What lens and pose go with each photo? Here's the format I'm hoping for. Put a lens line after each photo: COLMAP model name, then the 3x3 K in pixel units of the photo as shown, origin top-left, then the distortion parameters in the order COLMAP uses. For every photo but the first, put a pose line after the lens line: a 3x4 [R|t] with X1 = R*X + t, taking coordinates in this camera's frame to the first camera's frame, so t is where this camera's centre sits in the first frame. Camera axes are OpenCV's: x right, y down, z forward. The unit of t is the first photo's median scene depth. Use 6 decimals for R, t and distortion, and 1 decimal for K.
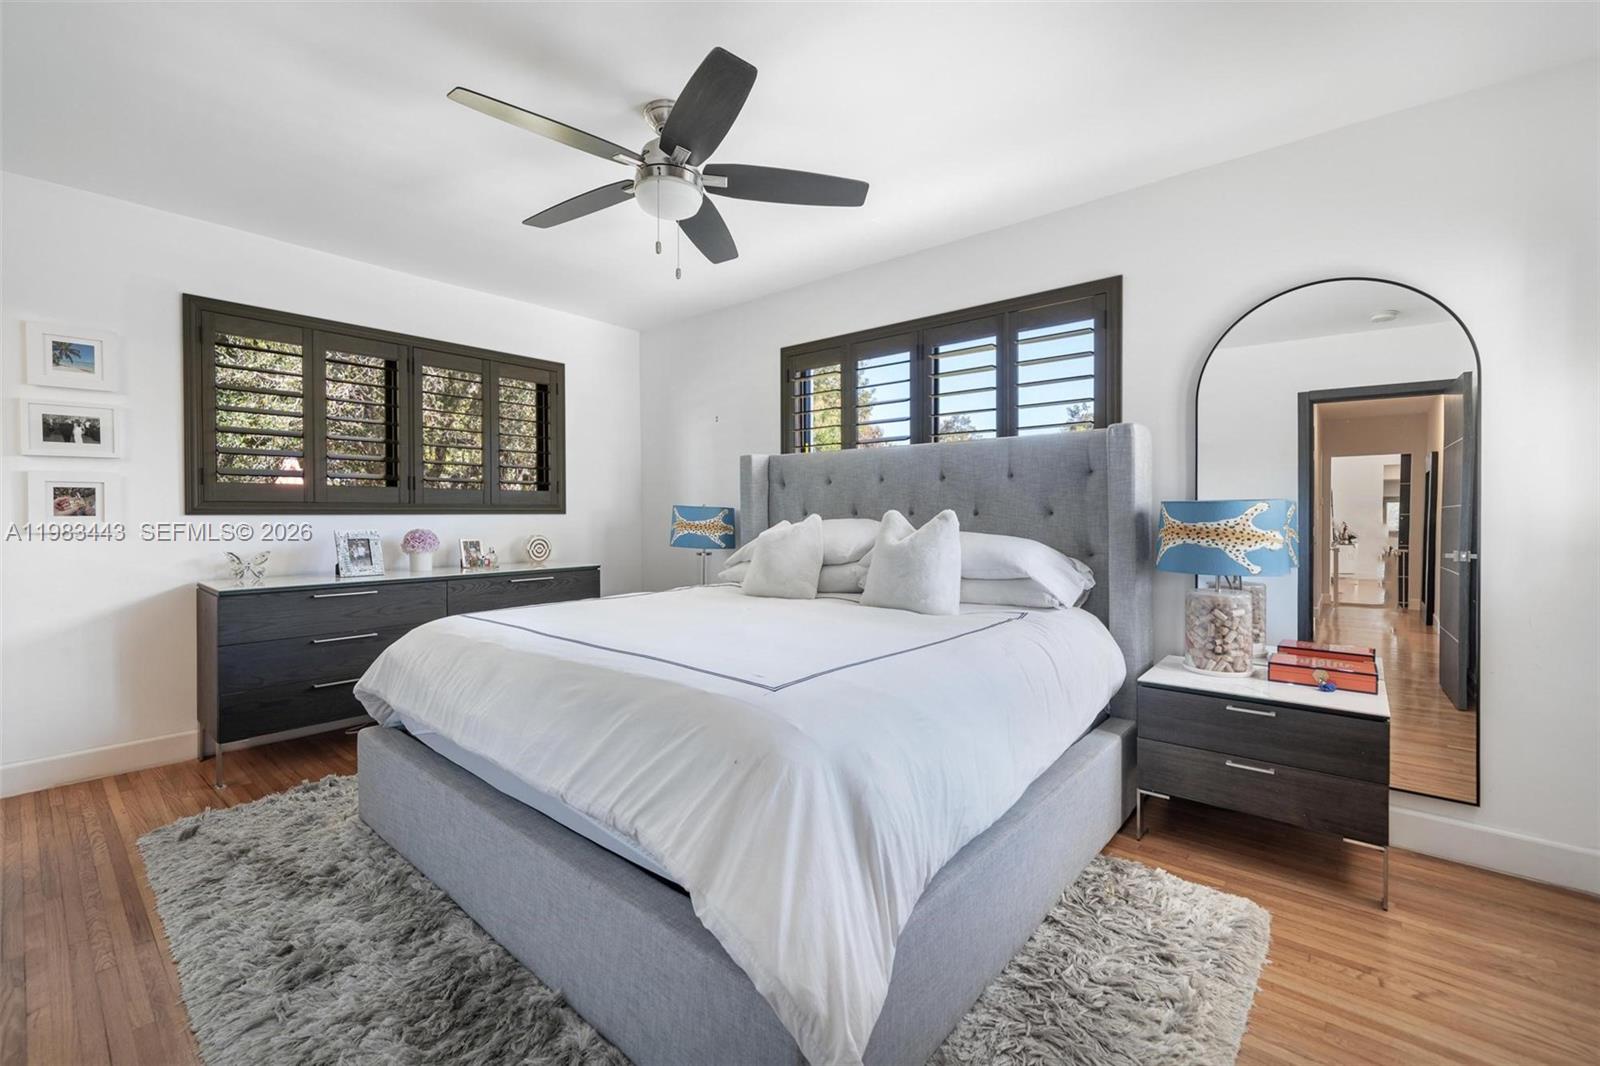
lens RADIAL K [[666.5, 0, 800.0], [0, 666.5, 533.0], [0, 0, 1]] dist [0.000330, 0.000266]
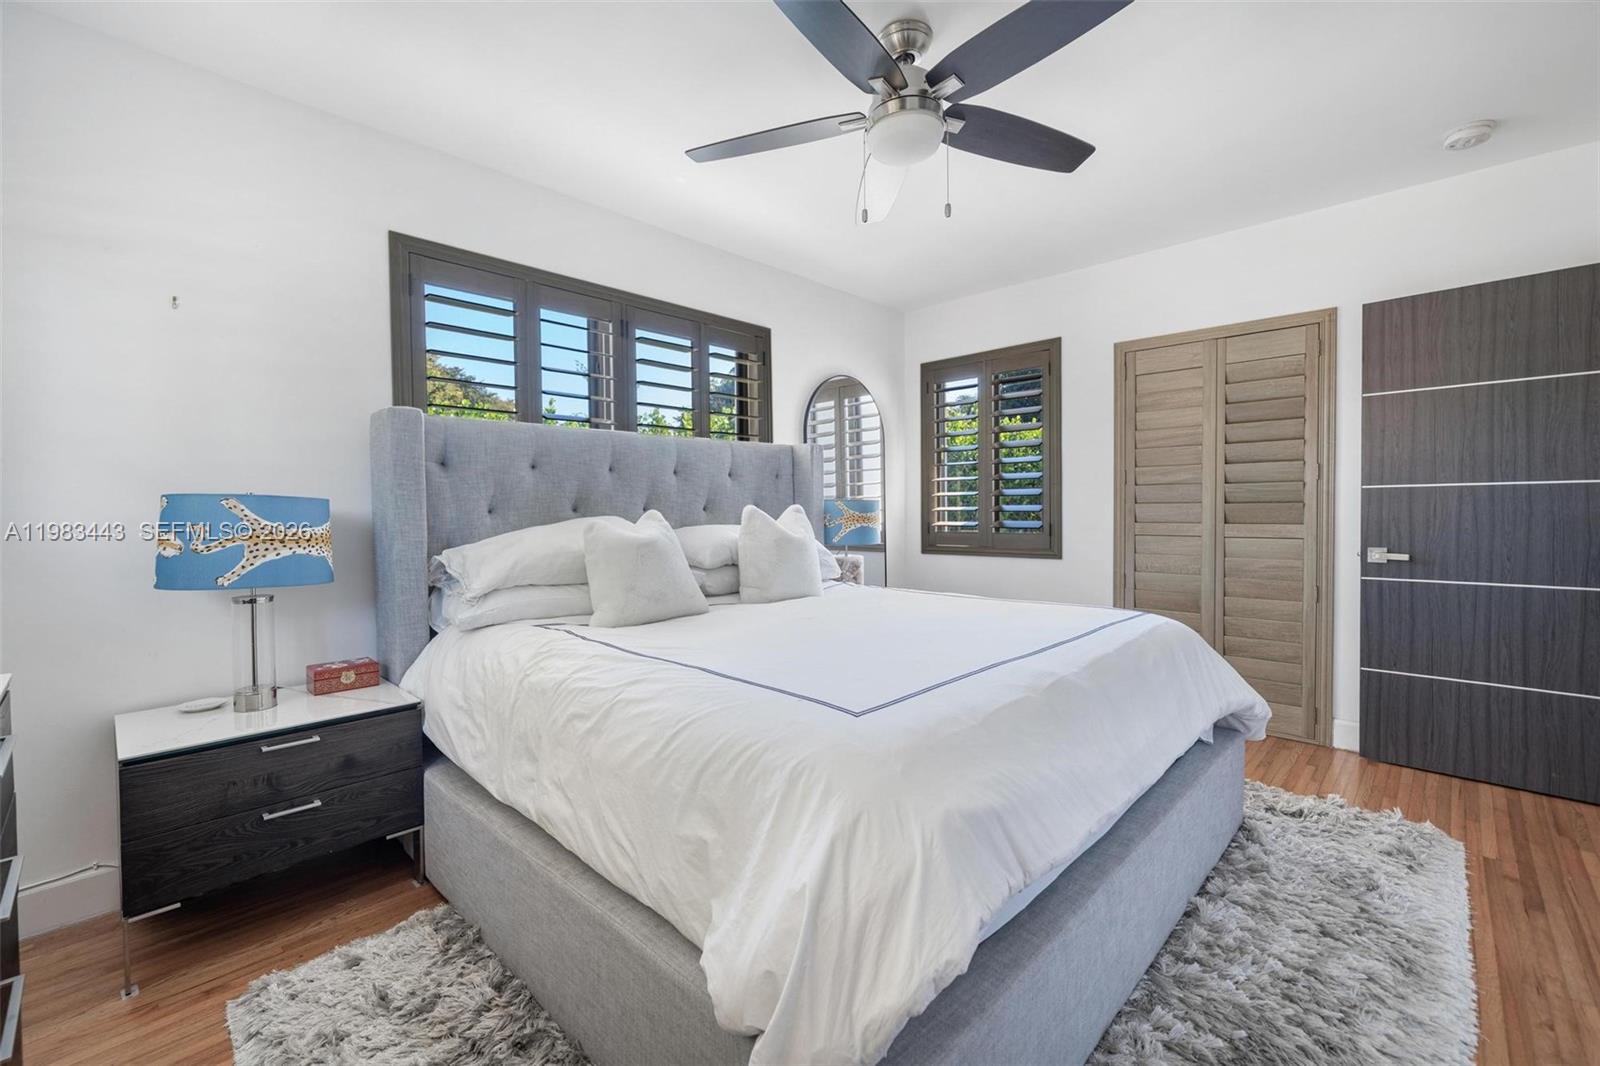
lens RADIAL K [[666.5, 0, 800.0], [0, 666.5, 533.0], [0, 0, 1]] dist [0.000330, 0.000266]
pose [[0.080296, -0.032465, 0.996242, -0.672747], [0.008572, 0.999455, 0.031878, -0.029760], [-0.996734, 0.005980, 0.080531, 0.707493]]
